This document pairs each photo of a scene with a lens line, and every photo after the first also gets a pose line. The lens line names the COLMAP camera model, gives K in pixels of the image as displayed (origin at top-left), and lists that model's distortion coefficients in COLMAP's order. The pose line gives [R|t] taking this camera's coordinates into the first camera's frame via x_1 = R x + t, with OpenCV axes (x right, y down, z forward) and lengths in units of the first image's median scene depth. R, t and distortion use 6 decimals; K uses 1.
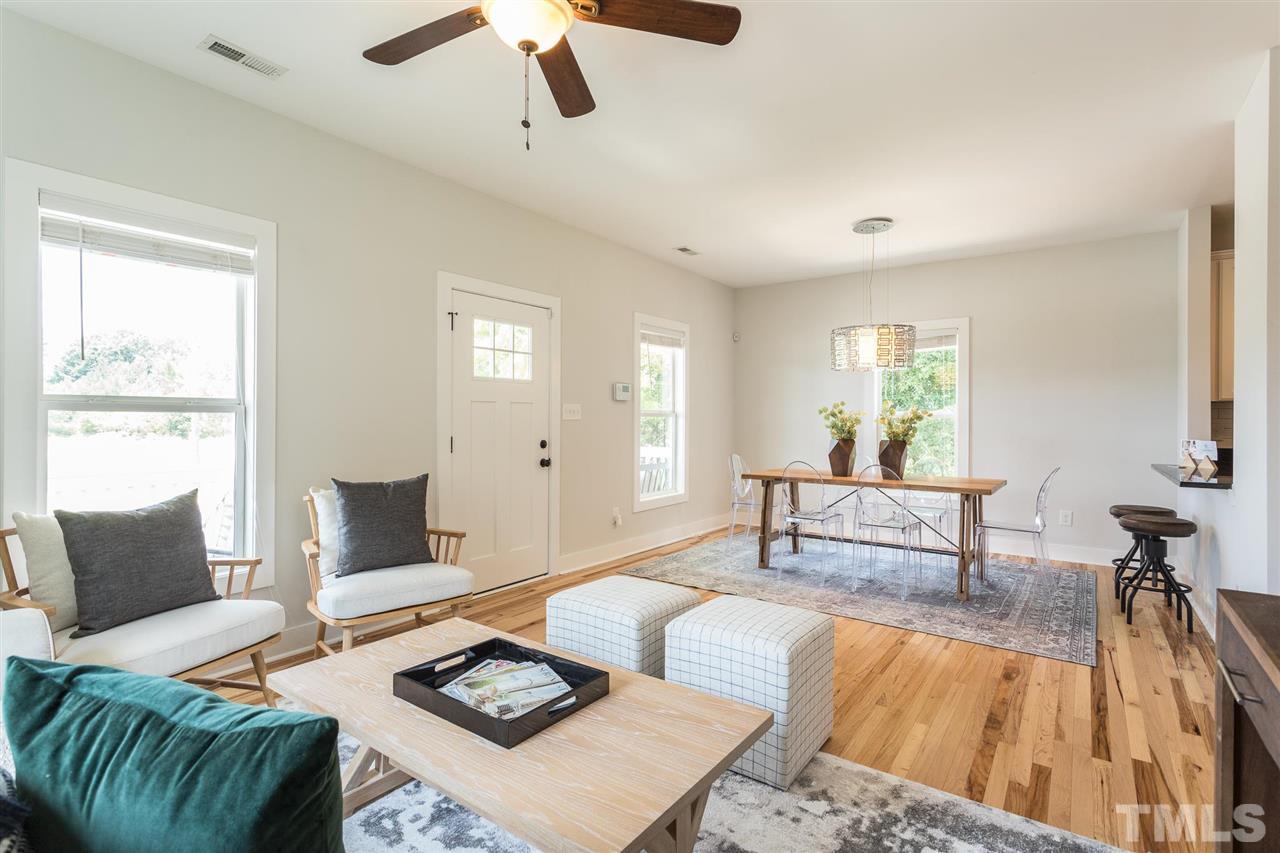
lens RADIAL K [[619.5, 0, 639.0], [0, 619.5, 418.7], [0, 0, 1]] dist [0.000329, 0.000267]
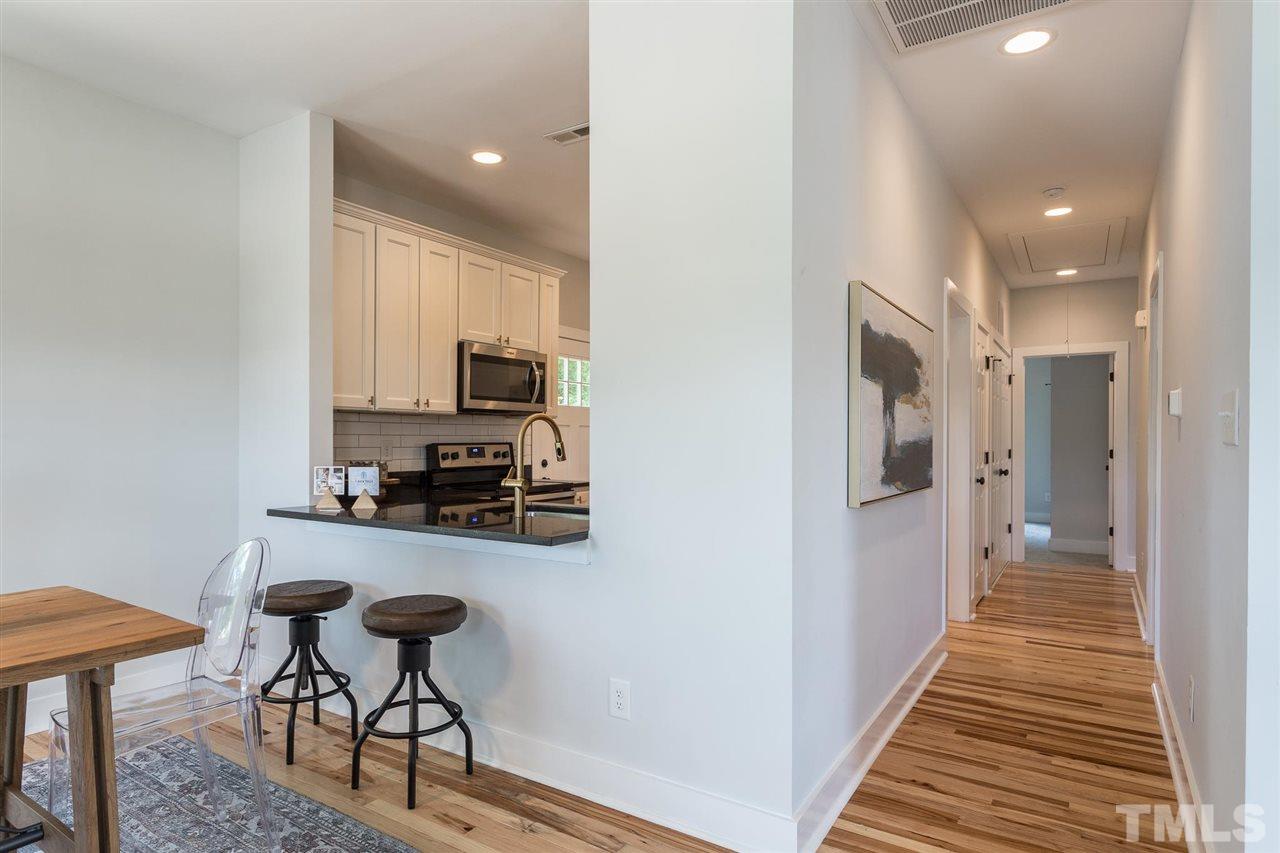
lens RADIAL K [[708.5, 0, 636.9], [0, 708.5, 439.8], [0, 0, 1]] dist [0.000081, 0.000226]
pose [[-0.048853, -0.003581, 0.998800, 0.140137], [-0.004518, 0.999984, 0.003365, 0.002543], [-0.998796, -0.004348, -0.048869, 0.750047]]
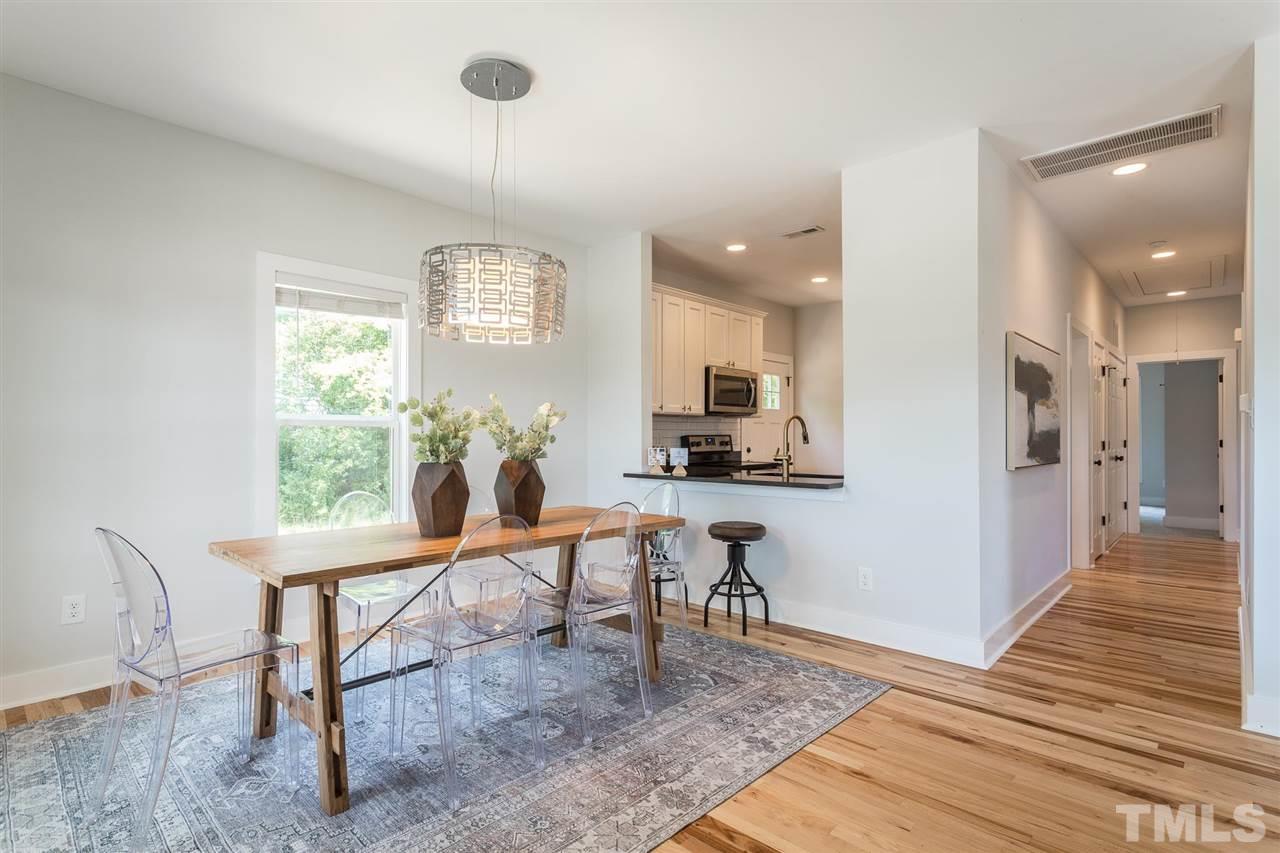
lens RADIAL K [[627.7, 0, 639.7], [0, 627.7, 433.8], [0, 0, 1]] dist [0.002361, 0.000469]
pose [[0.129595, 0.001579, 0.991566, -0.196195], [-0.000366, 0.999999, -0.001545, 0.012195], [-0.991567, -0.000163, 0.129596, 0.932610]]
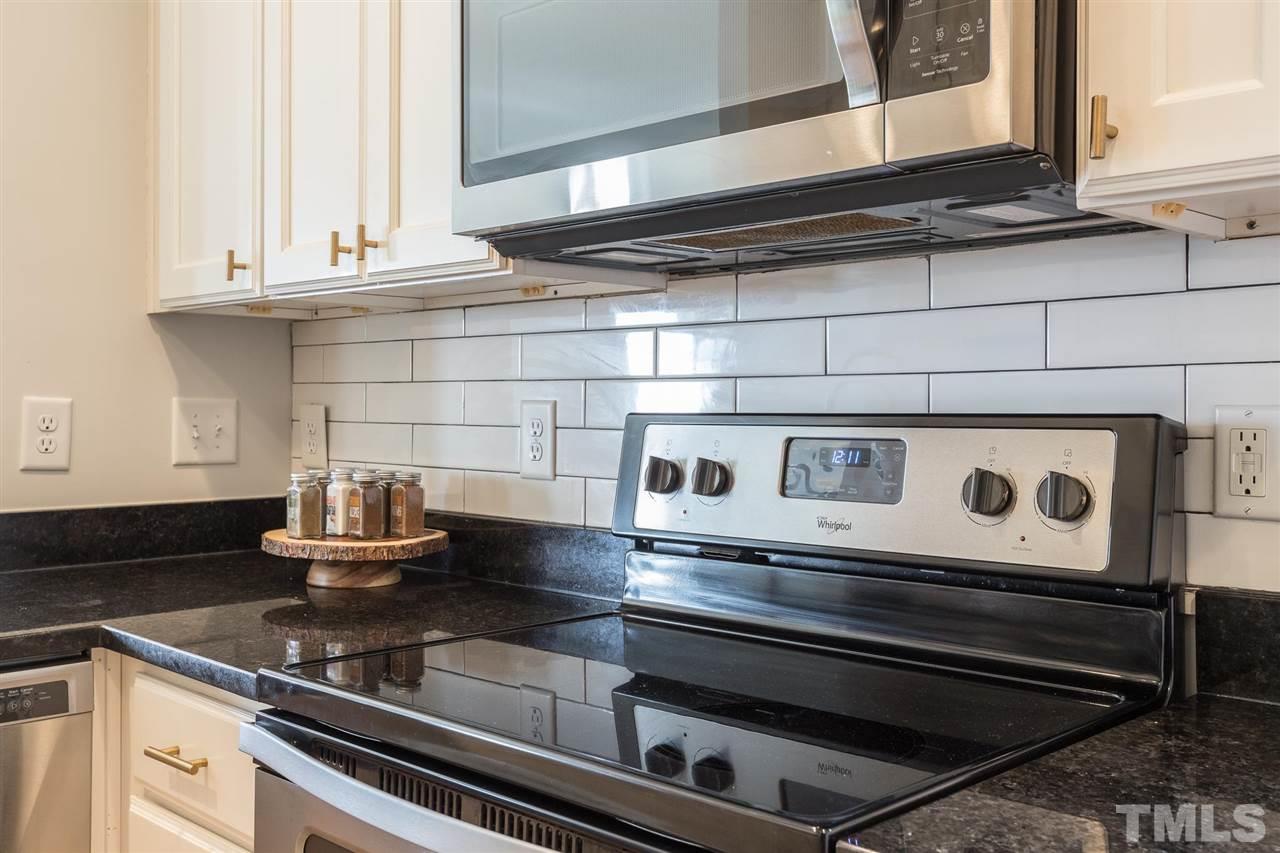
lens RADIAL K [[1229.7, 0, 640.0], [0, 1229.7, 426.5], [0, 0, 1]] dist [0.014941, 0.012314]
pose [[0.987734, 0.005158, -0.156059, 1.333813], [-0.002664, 0.999865, 0.016187, 0.010913], [0.156121, -0.015573, 0.987615, 0.596634]]
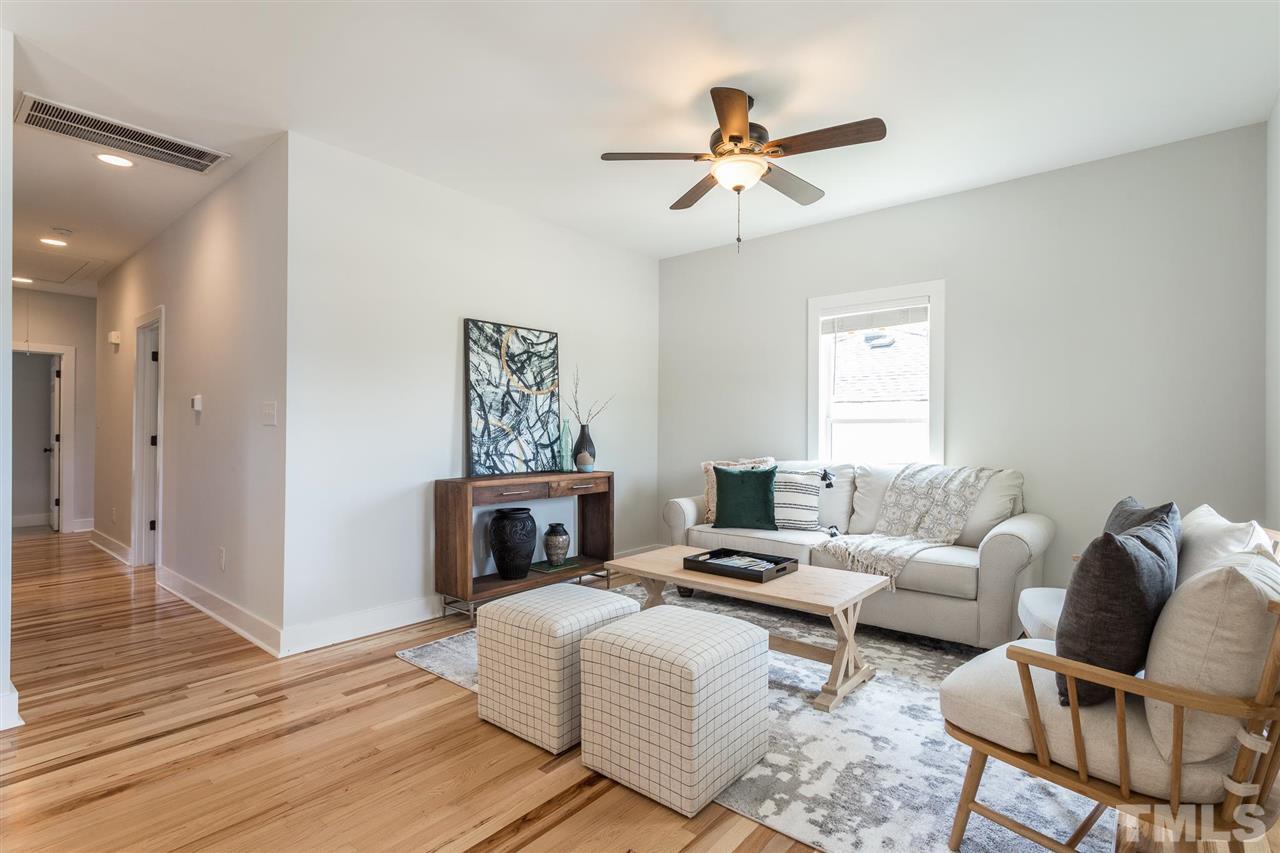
lens RADIAL K [[609.3, 0, 642.6], [0, 609.3, 430.0], [0, 0, 1]] dist [0.003754, 0.000615]
pose [[-0.997633, -0.006355, 0.068471, -0.020403], [-0.006751, 0.999962, -0.005551, 0.012577], [-0.068433, -0.006000, -0.997638, 1.163412]]
